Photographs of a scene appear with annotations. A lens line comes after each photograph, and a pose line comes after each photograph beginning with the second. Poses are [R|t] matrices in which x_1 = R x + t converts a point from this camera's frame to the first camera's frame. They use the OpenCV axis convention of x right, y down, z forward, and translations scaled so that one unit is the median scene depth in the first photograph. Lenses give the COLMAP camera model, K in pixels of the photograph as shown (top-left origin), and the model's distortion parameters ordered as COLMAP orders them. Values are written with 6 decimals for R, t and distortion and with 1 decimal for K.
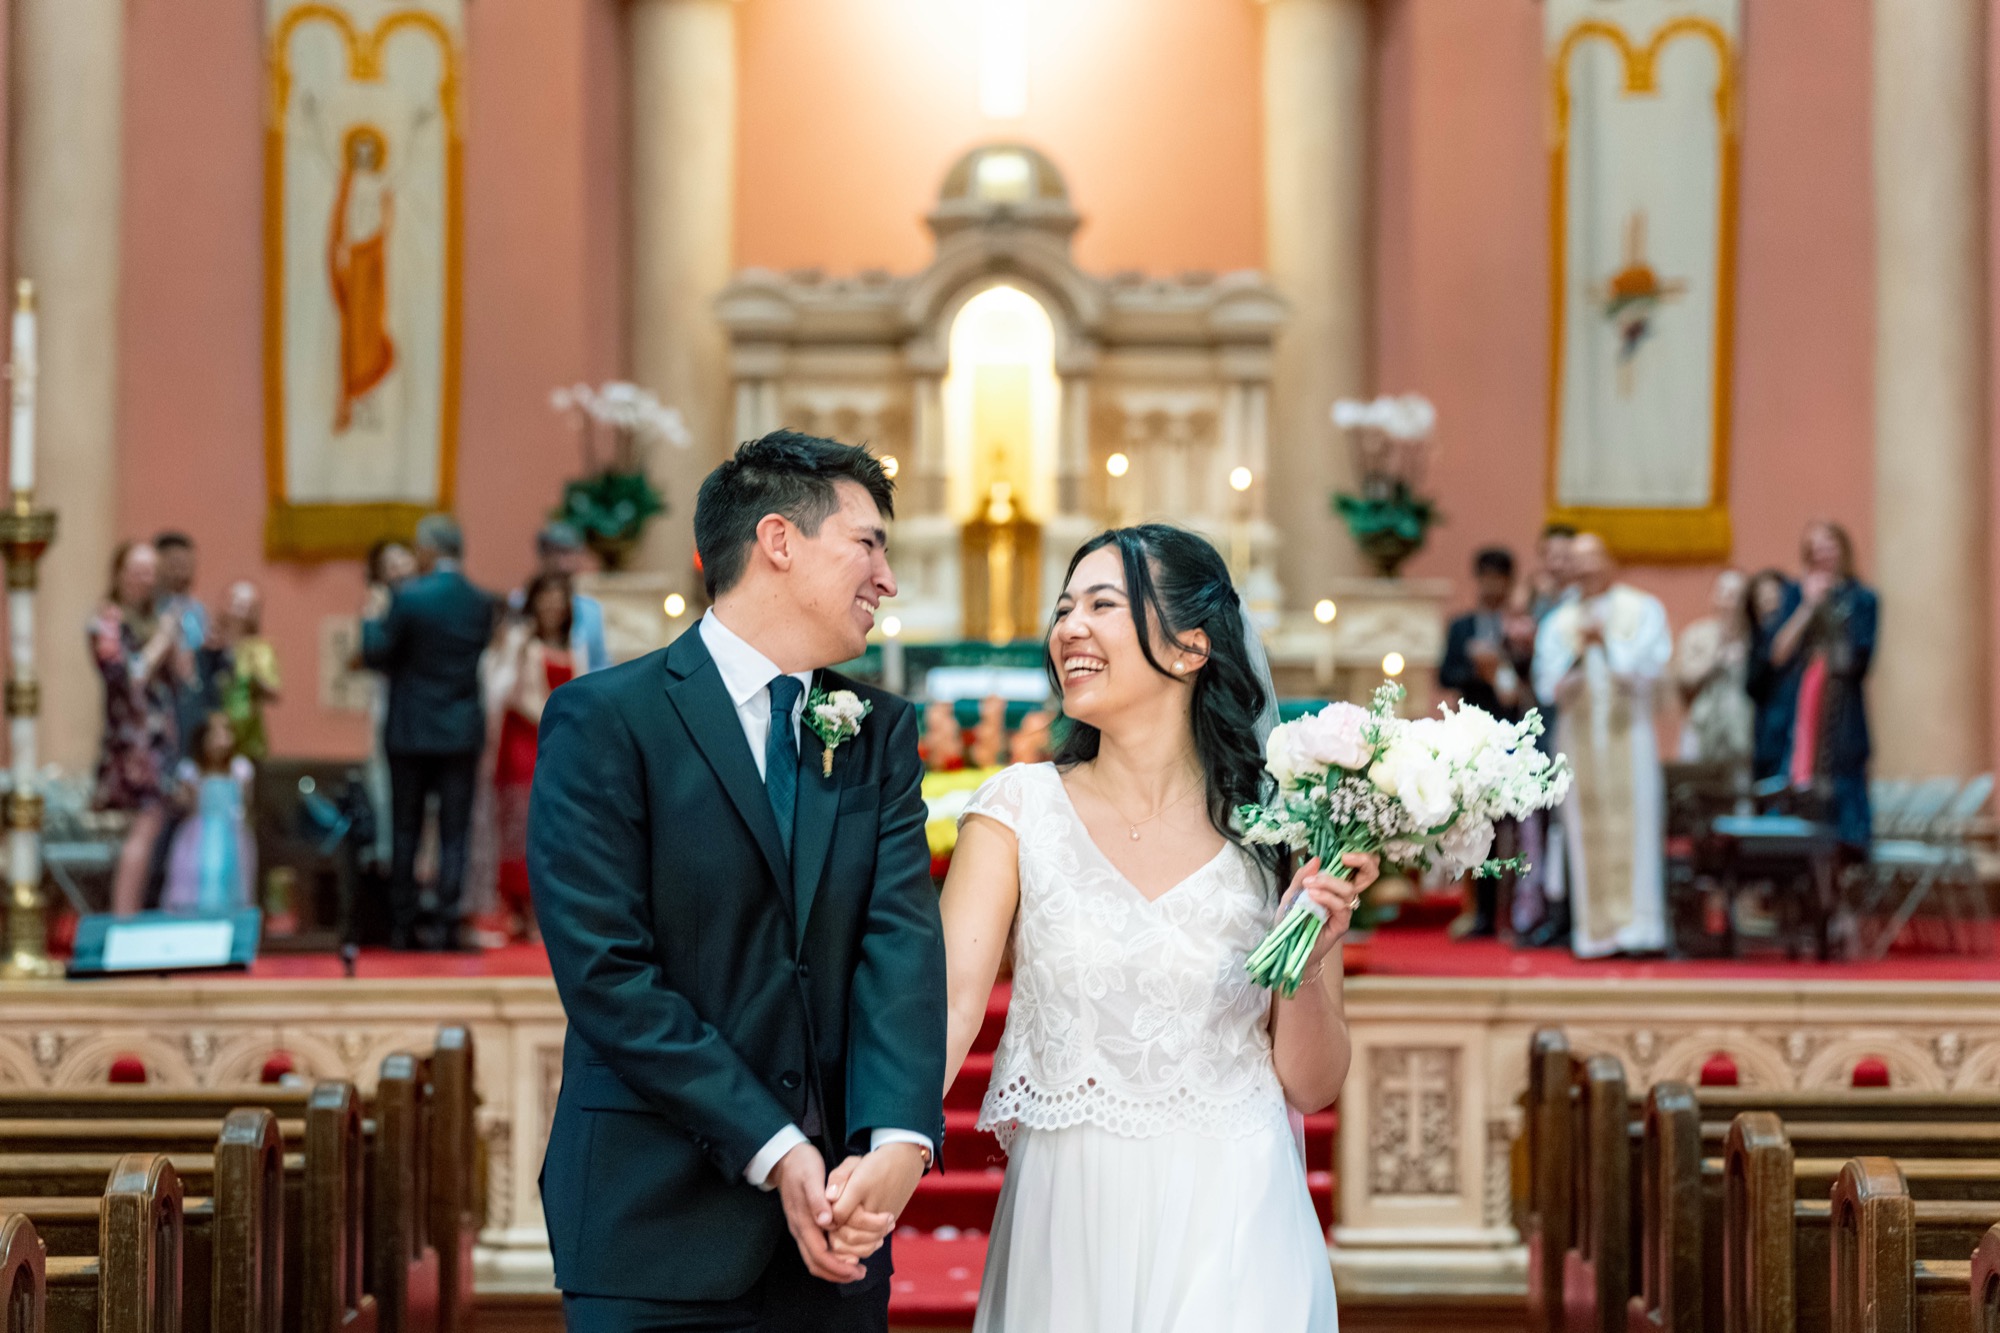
lens RADIAL K [[4342.8, 0, 1000.0], [0, 4342.8, 666.5], [0, 0, 1]] dist [0.026932, 0.156933]
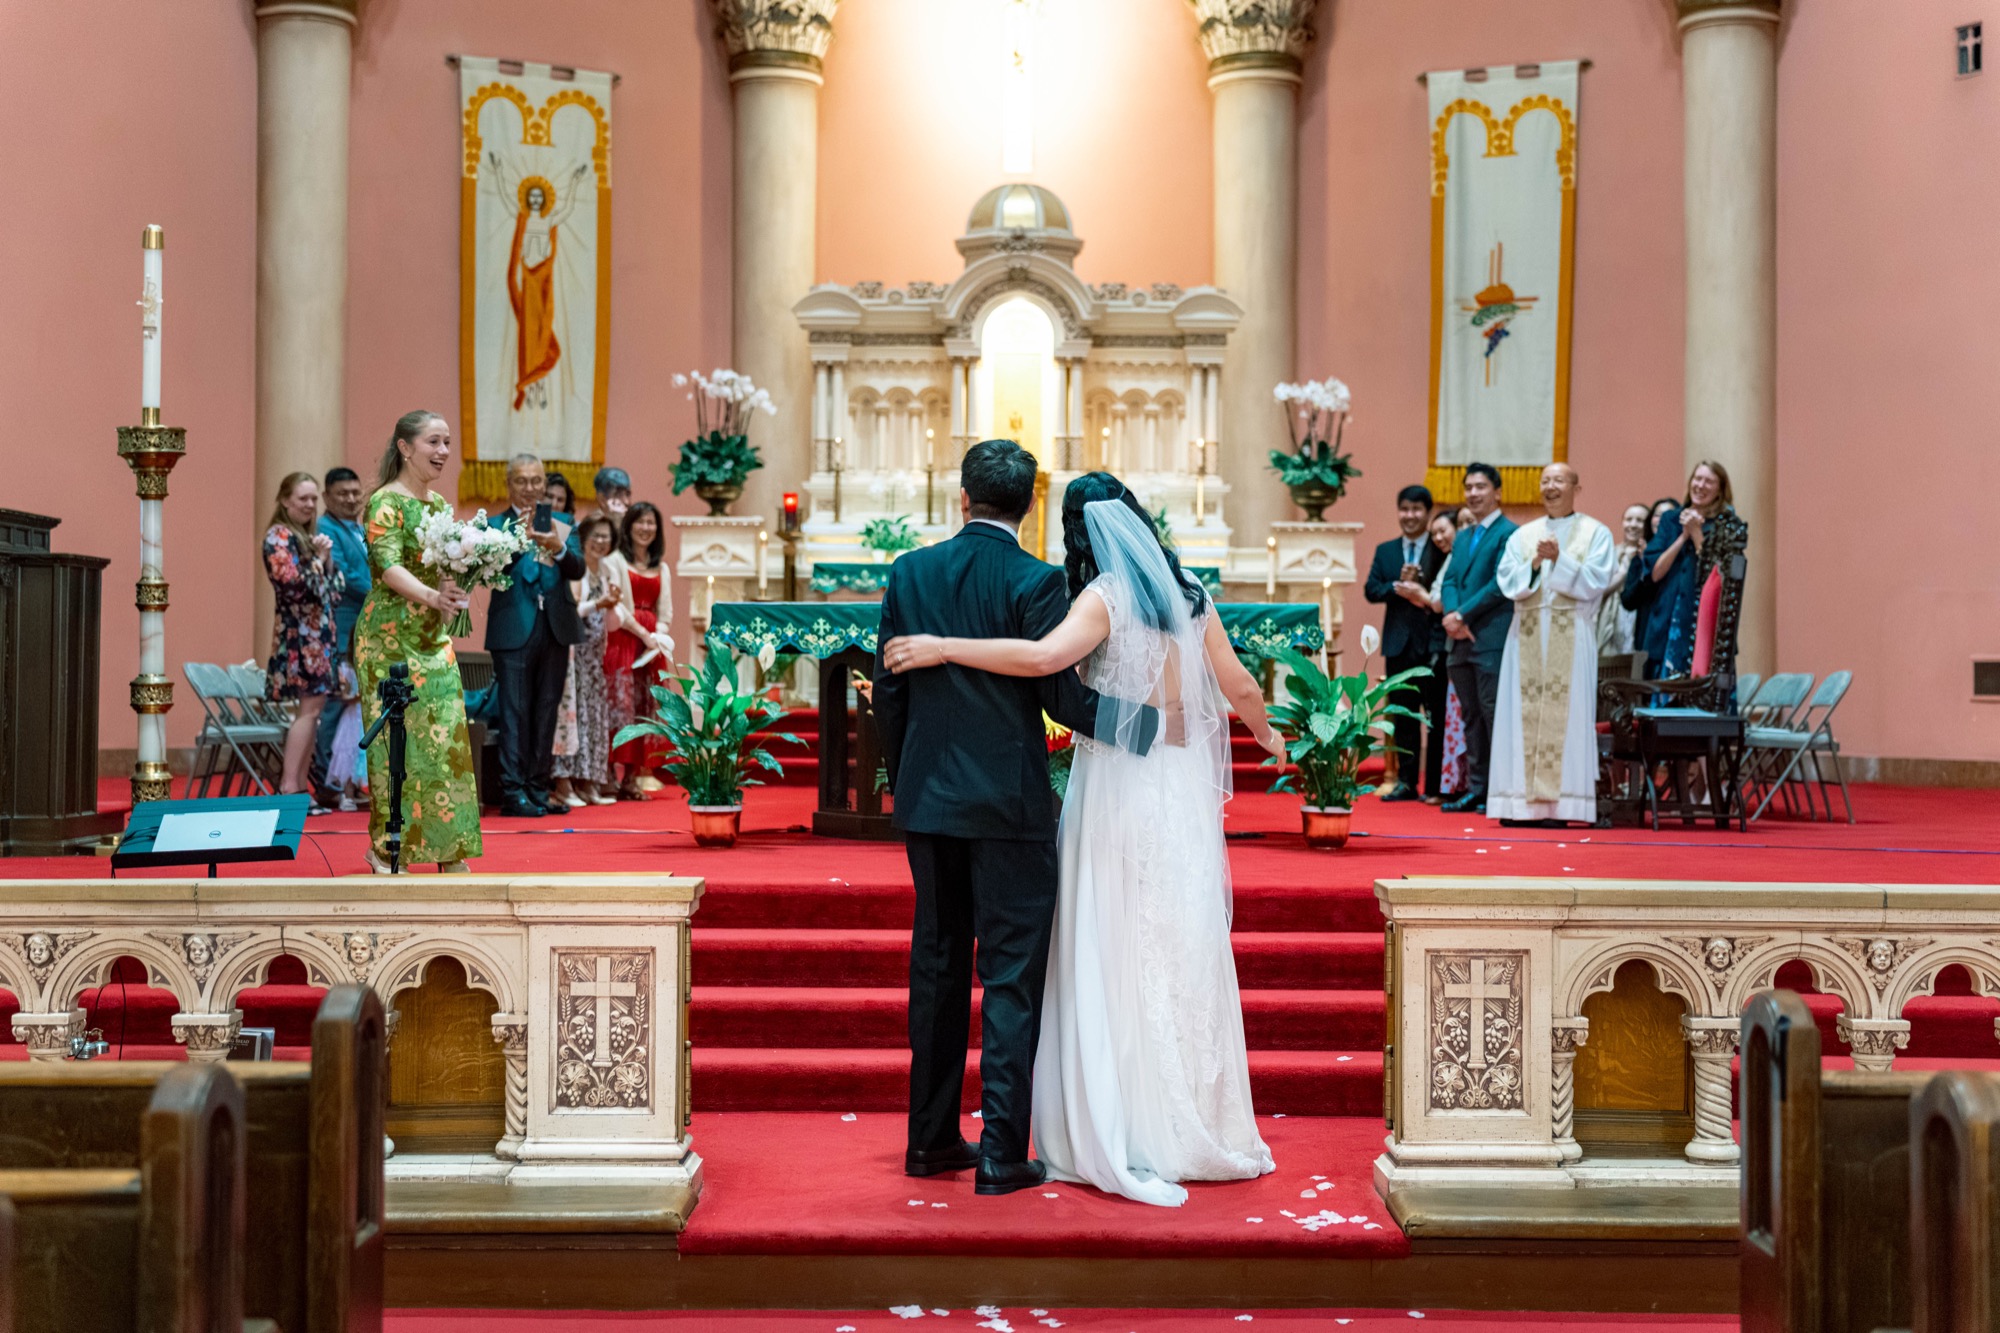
lens RADIAL K [[2703.2, 0, 1000.0], [0, 2703.2, 666.5], [0, 0, 1]] dist [-0.007327, 0.052045]
pose [[0.999997, 0.001960, -0.001460, -0.003586], [-0.001926, 0.999734, 0.022976, 0.005412], [0.001504, -0.022973, 0.999735, 0.185005]]
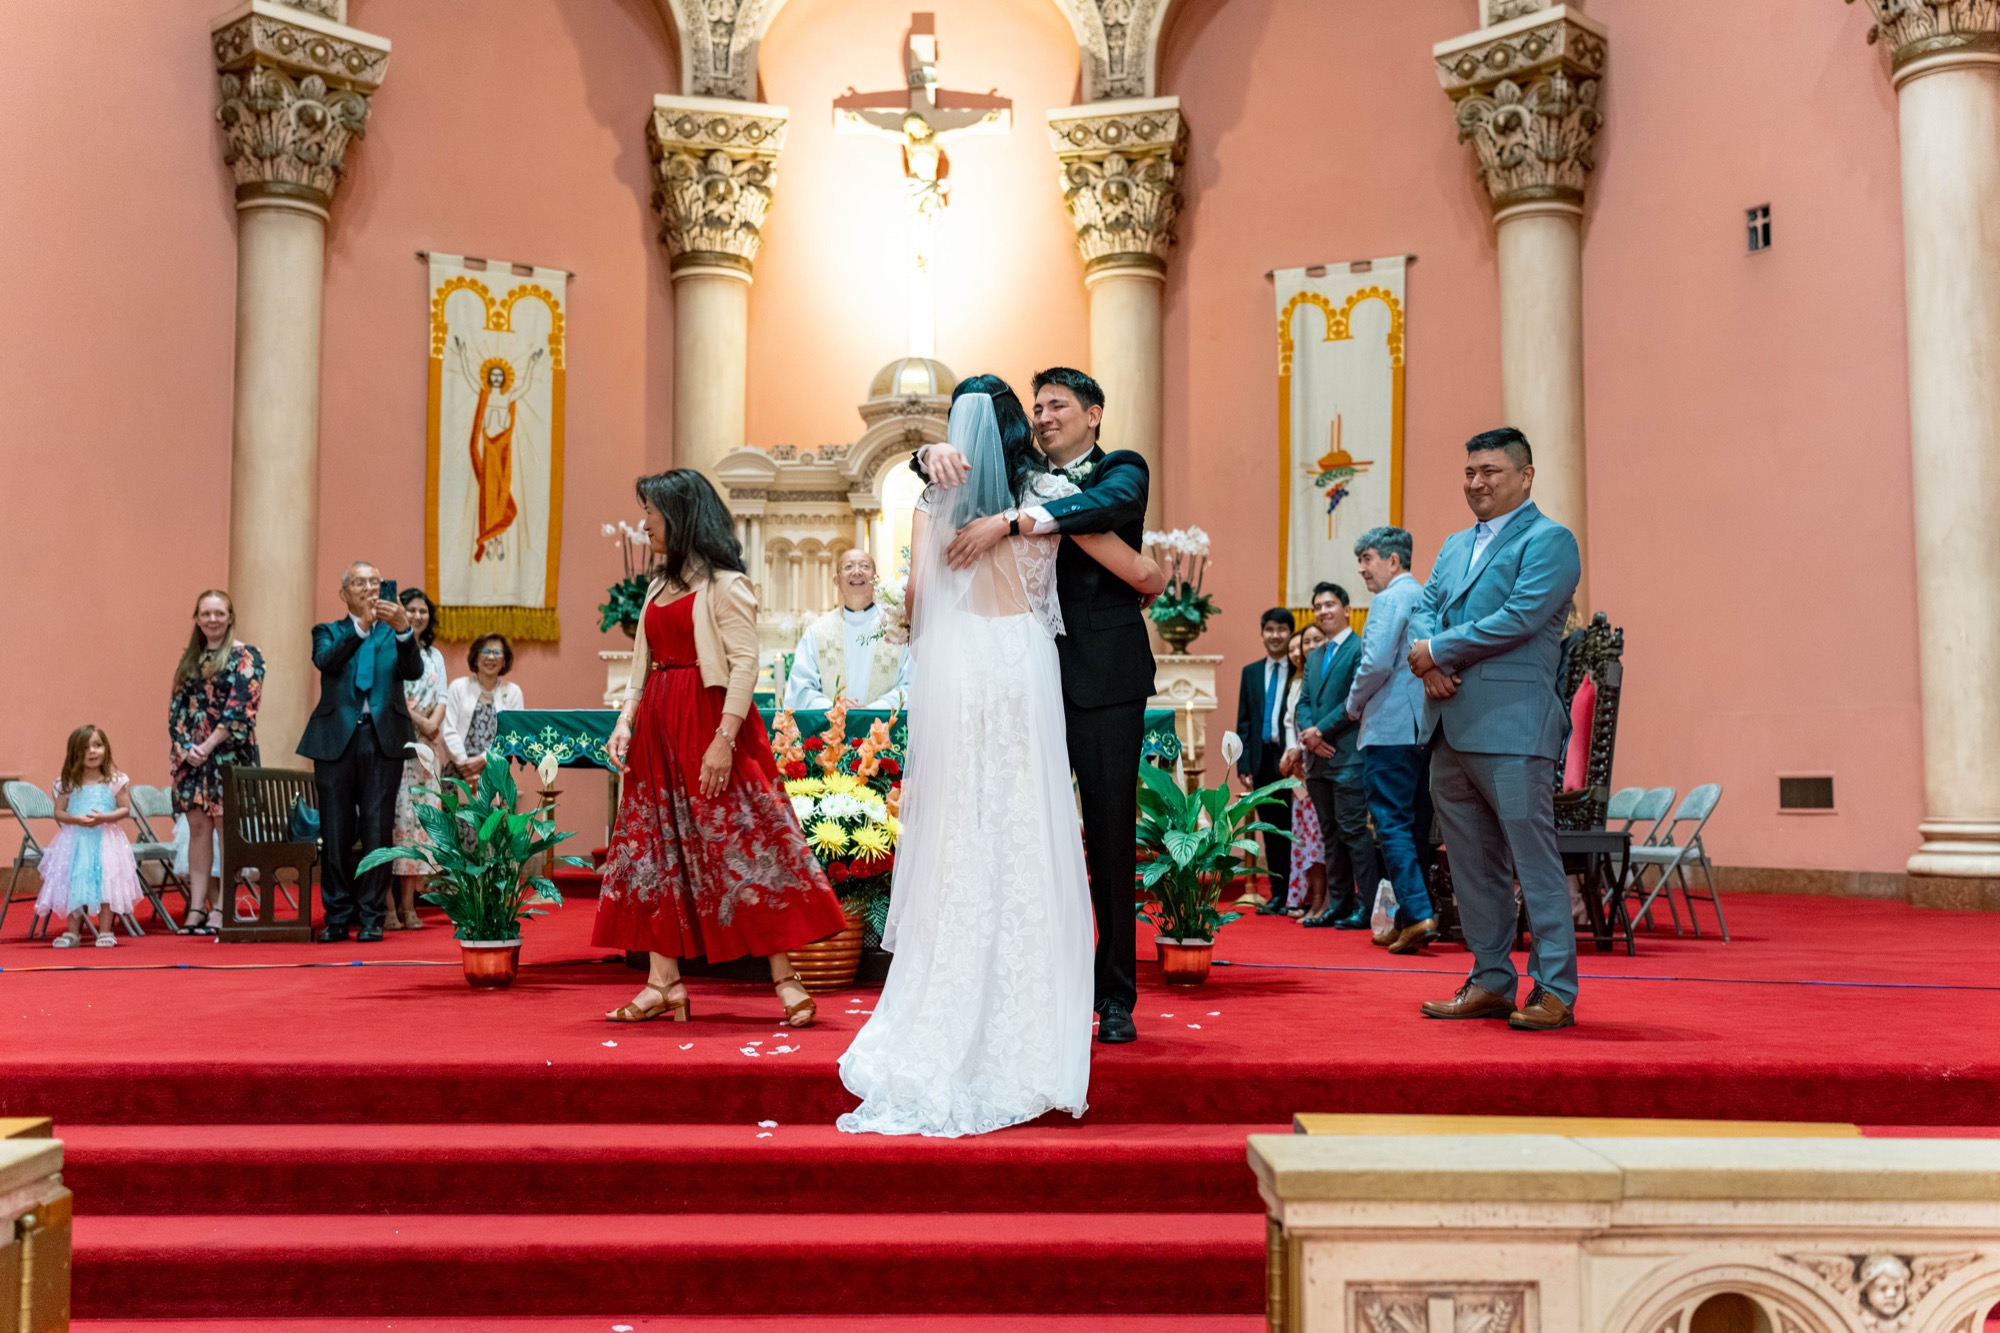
lens RADIAL K [[1948.0, 0, 1000.0], [0, 1948.0, 666.5], [0, 0, 1]] dist [-0.005573, -0.000722]
pose [[0.999841, -0.000790, 0.017821, 0.017642], [0.001518, 0.999164, -0.040844, 0.010767], [-0.017774, 0.040865, 0.999007, 0.344961]]
